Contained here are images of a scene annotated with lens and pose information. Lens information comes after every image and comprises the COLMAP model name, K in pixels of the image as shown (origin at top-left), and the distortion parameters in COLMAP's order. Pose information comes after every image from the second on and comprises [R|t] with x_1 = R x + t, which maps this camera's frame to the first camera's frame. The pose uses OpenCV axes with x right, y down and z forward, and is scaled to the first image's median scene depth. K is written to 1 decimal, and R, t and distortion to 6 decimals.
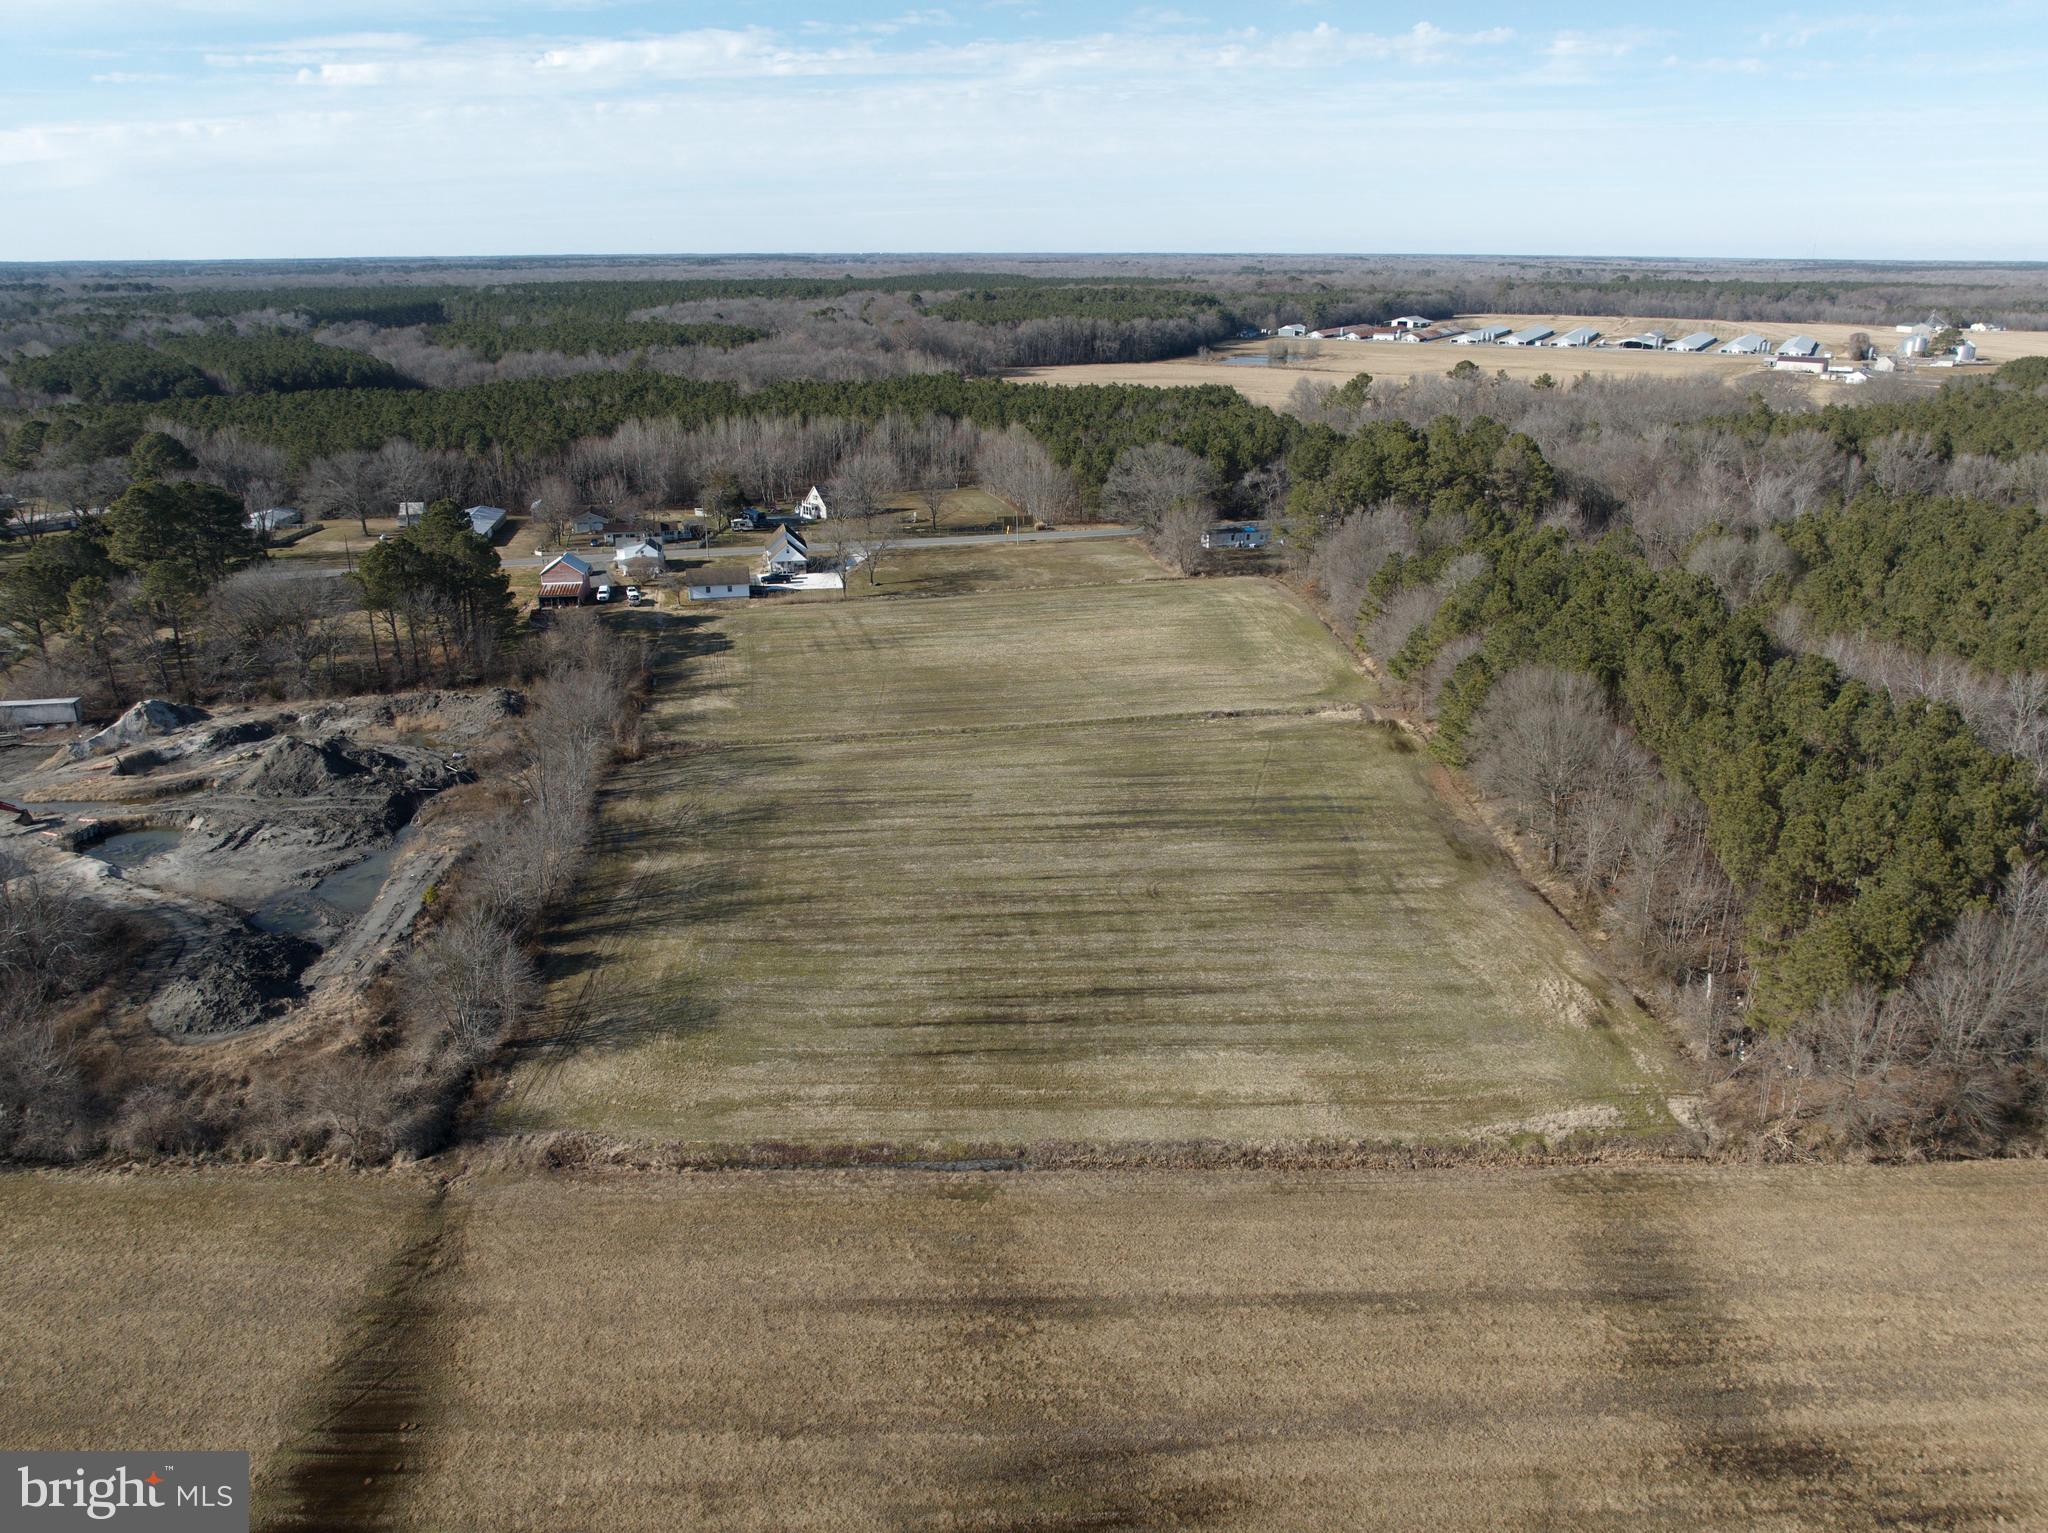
lens RADIAL K [[1441.4, 0, 1032.7], [0, 1441.4, 771.8], [0, 0, 1]] dist [-0.041572, 0.000156]
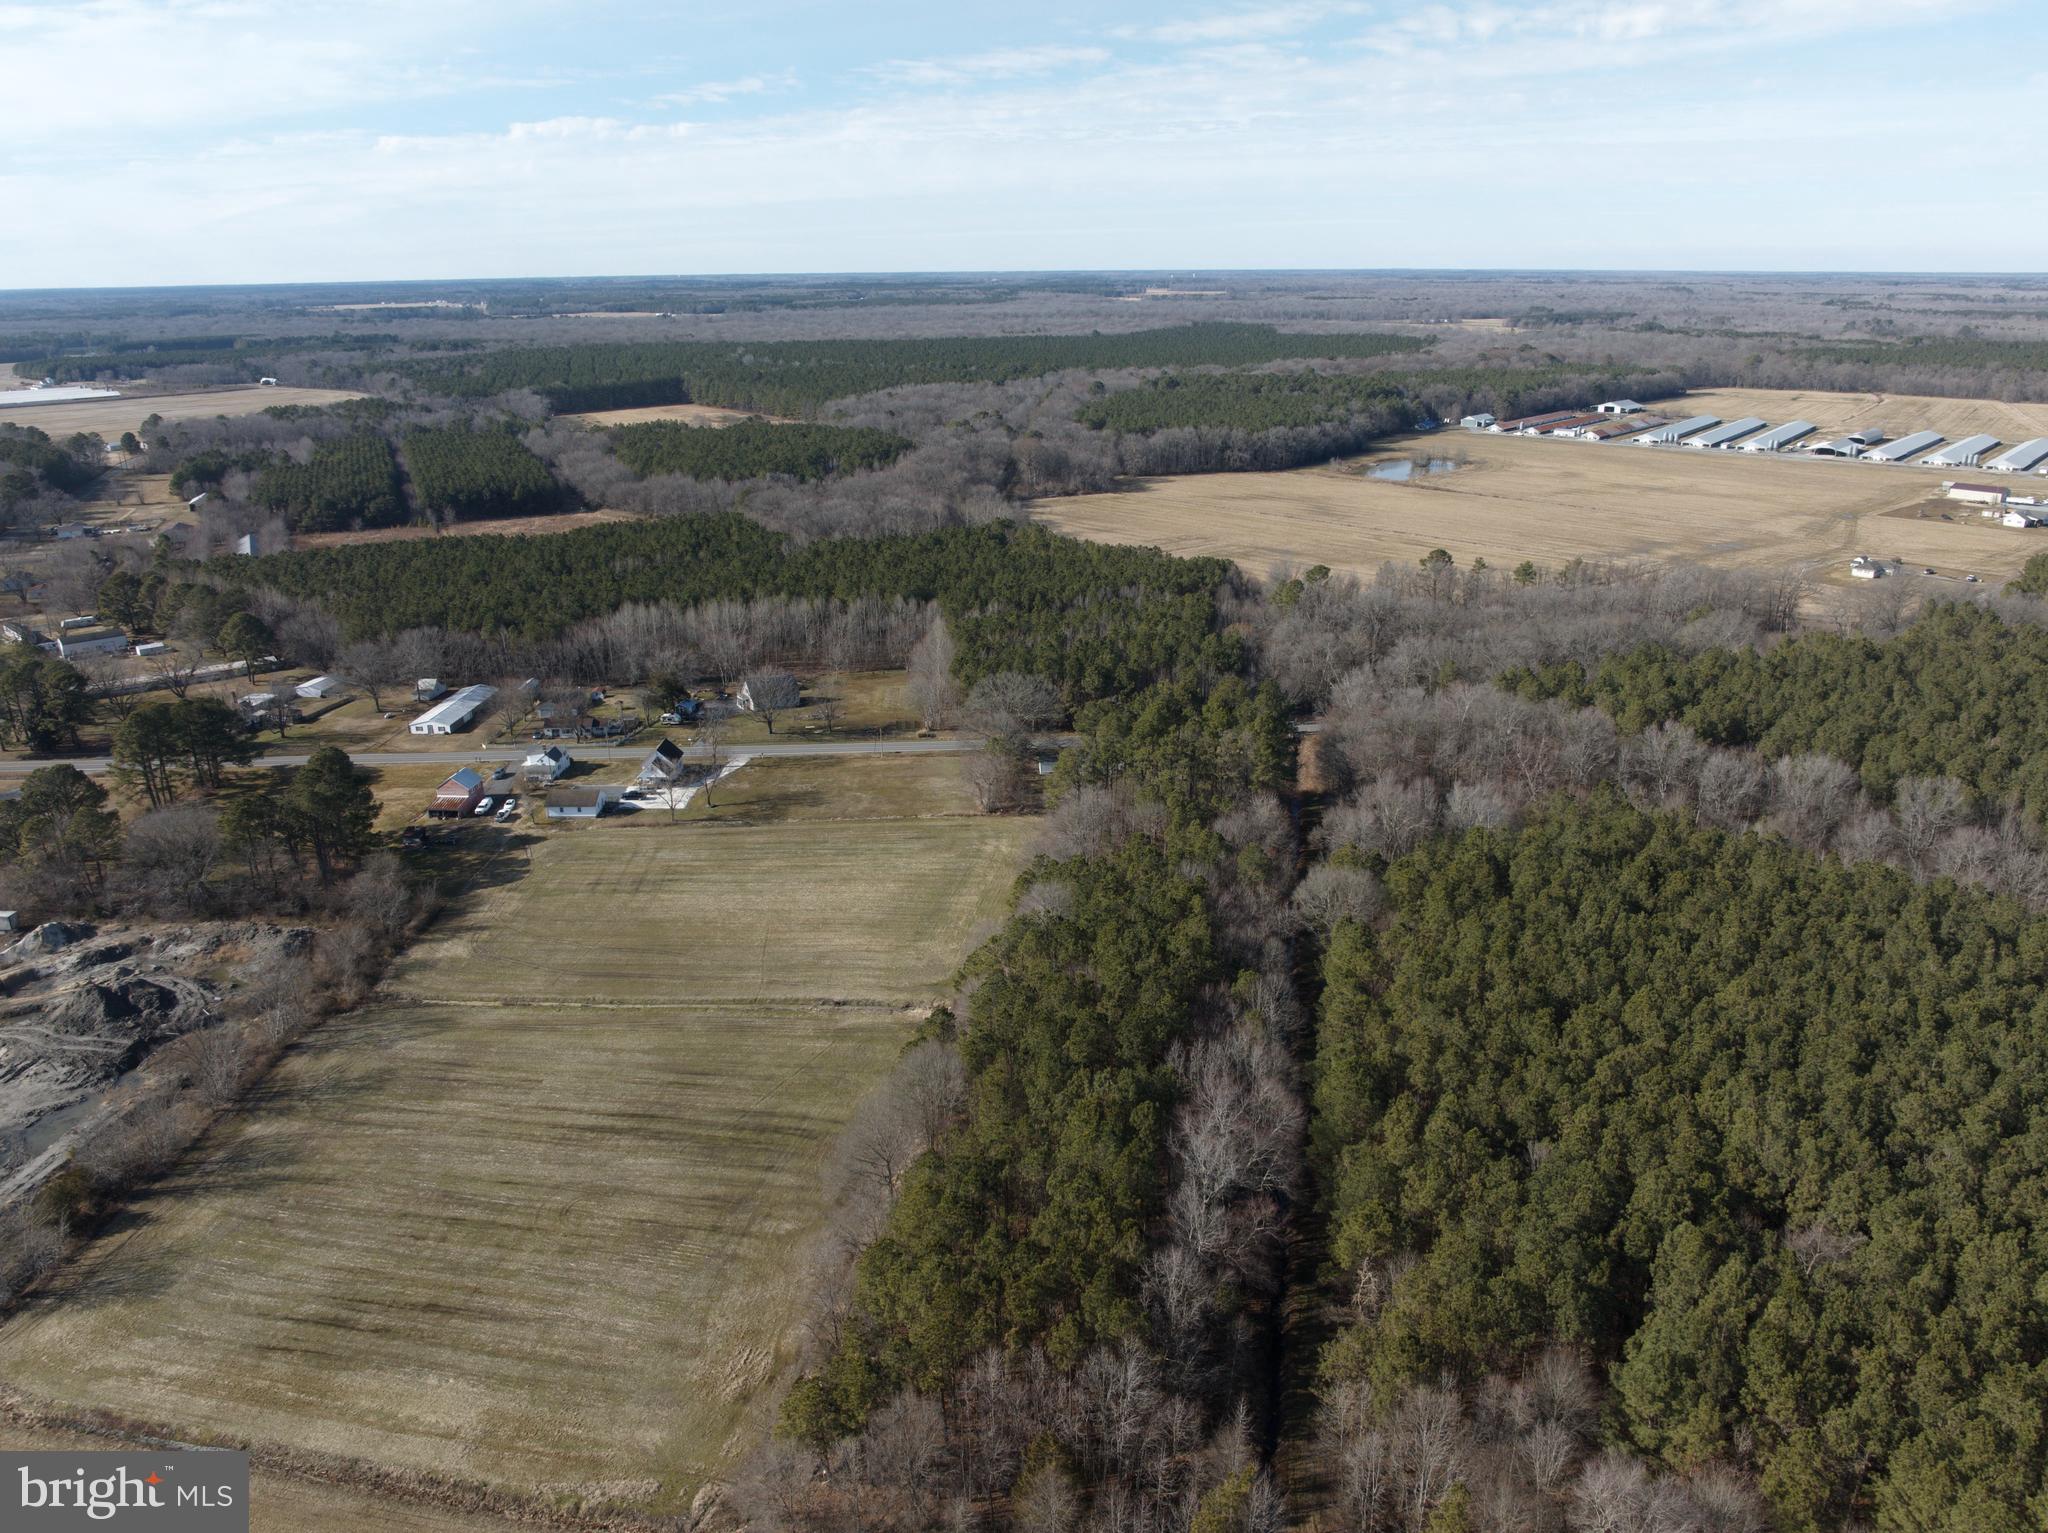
lens RADIAL K [[1441.4, 0, 1010.5], [0, 1441.4, 757.7], [0, 0, 1]] dist [-0.041572, 0.000156]
pose [[0.976083, 0.060795, -0.208727, 0.298883], [-0.065628, 0.997711, -0.016300, -0.135403], [0.207258, 0.029608, 0.977838, -0.073128]]
